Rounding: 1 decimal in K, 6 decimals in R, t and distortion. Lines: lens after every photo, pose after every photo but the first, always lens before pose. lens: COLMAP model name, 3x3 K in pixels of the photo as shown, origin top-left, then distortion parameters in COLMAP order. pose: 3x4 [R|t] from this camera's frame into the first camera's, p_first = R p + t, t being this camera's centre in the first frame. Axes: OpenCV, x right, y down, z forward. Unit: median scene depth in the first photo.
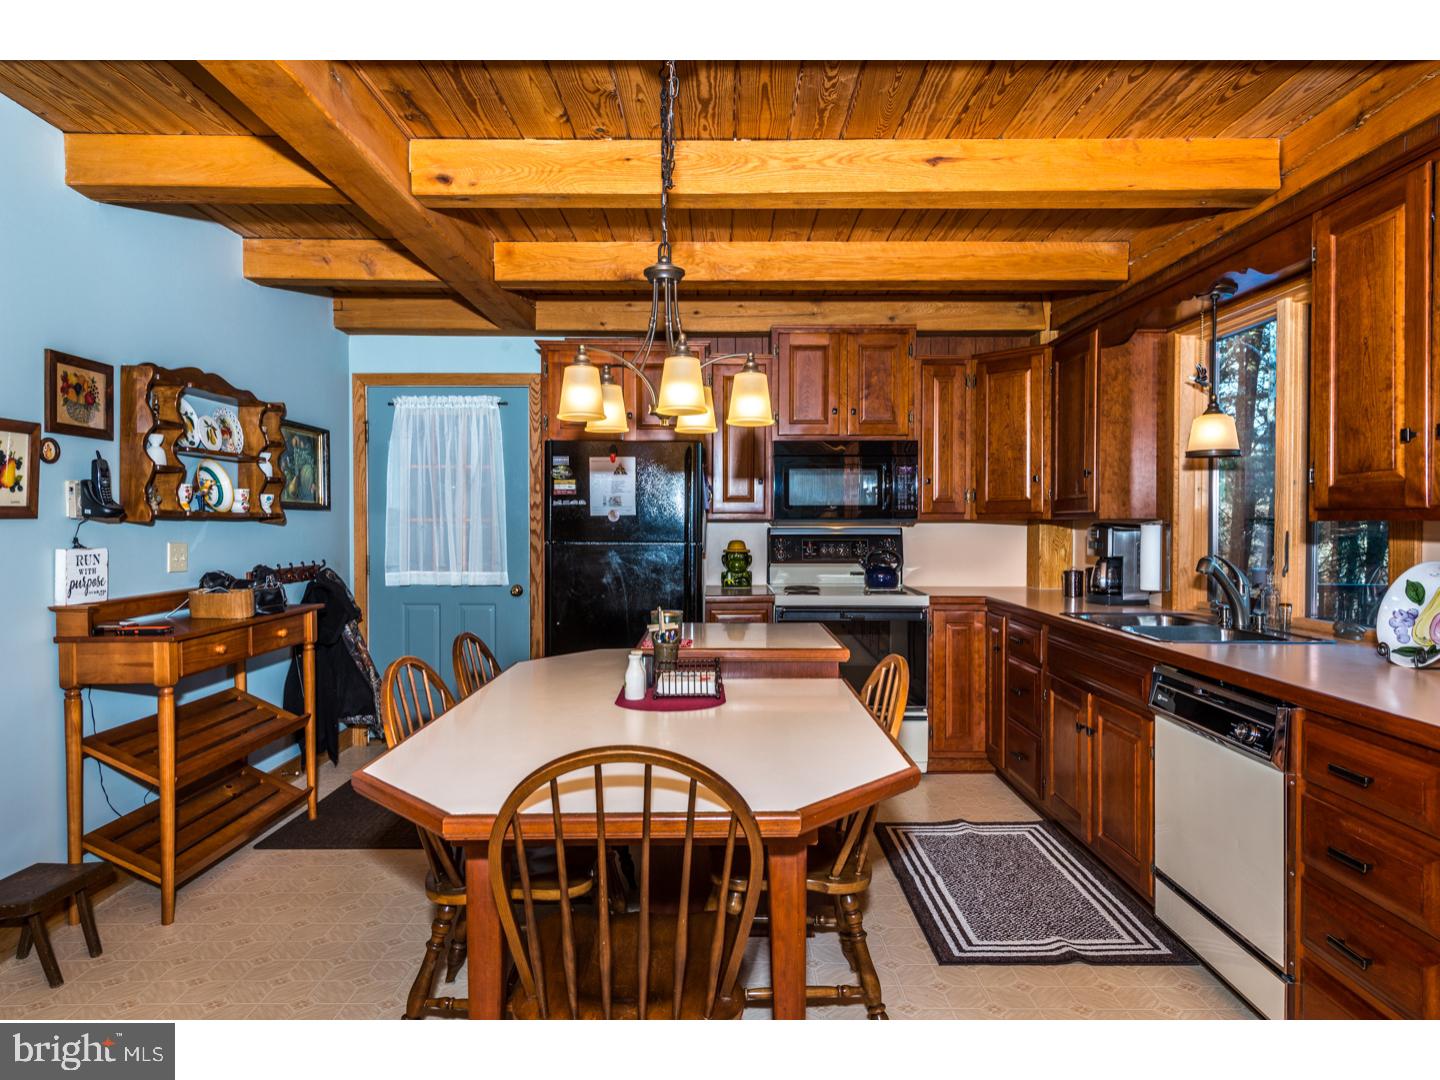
lens RADIAL K [[916.1, 0, 719.9], [0, 916.1, 537.0], [0, 0, 1]] dist [0.005459, 0.001164]
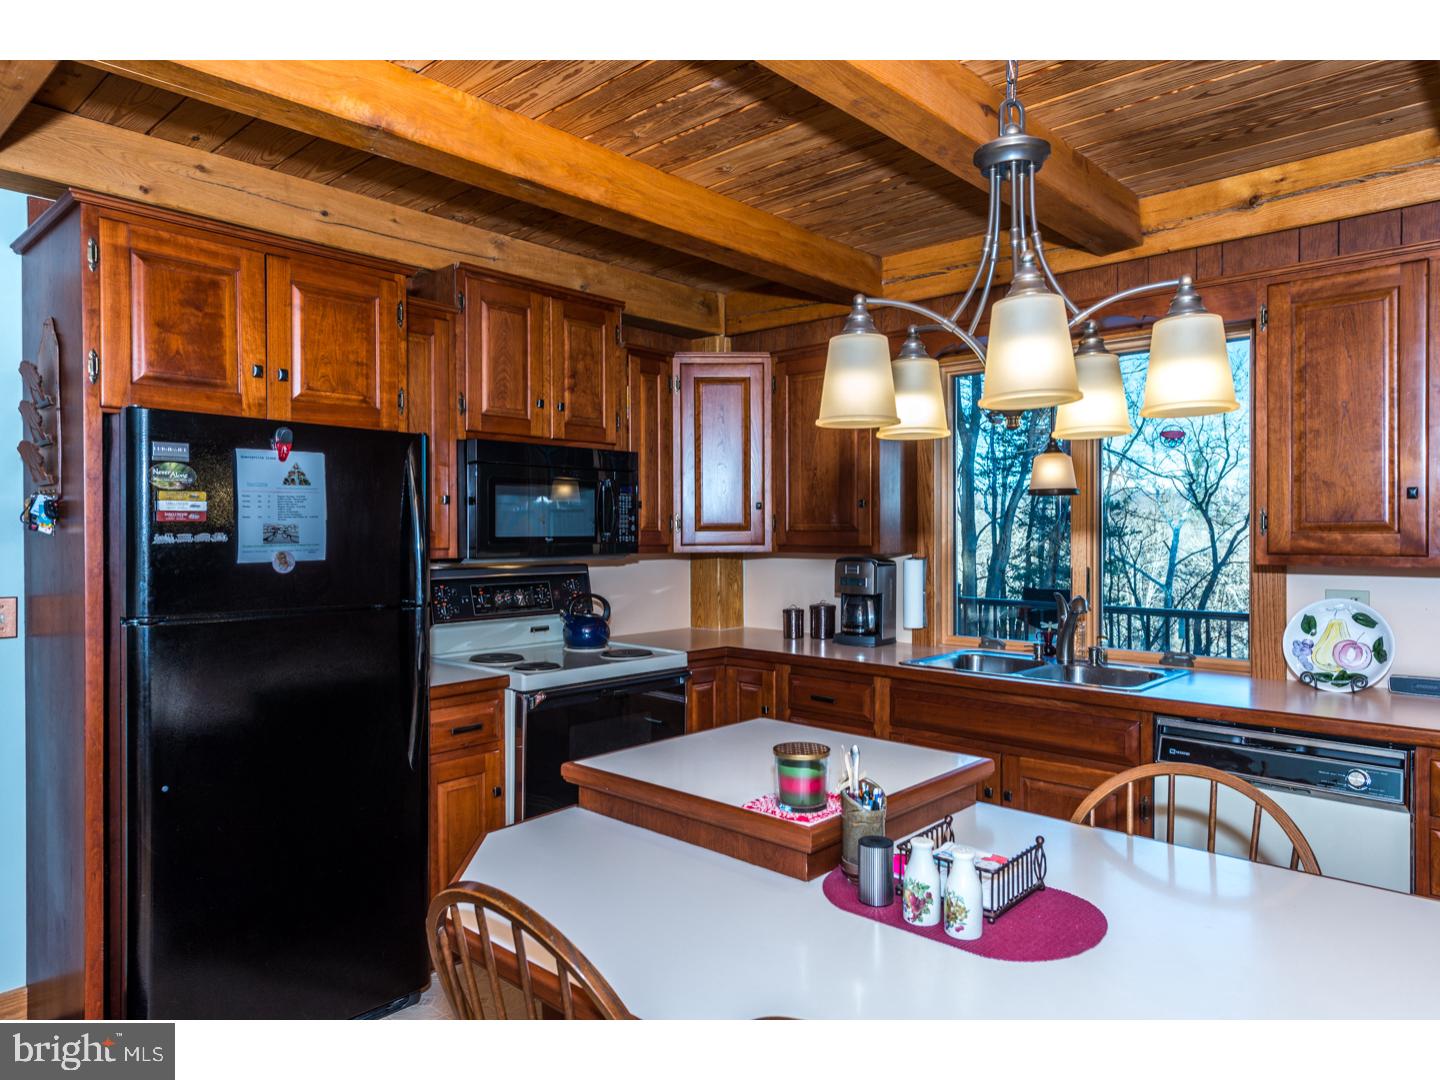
lens RADIAL K [[940.0, 0, 720.2], [0, 940.0, 533.8], [0, 0, 1]] dist [0.005351, 0.001843]
pose [[0.654260, -0.004817, 0.756254, -0.361068], [0.012833, 0.999906, -0.004733, -0.033887], [-0.756161, 0.012801, 0.654261, 0.455576]]
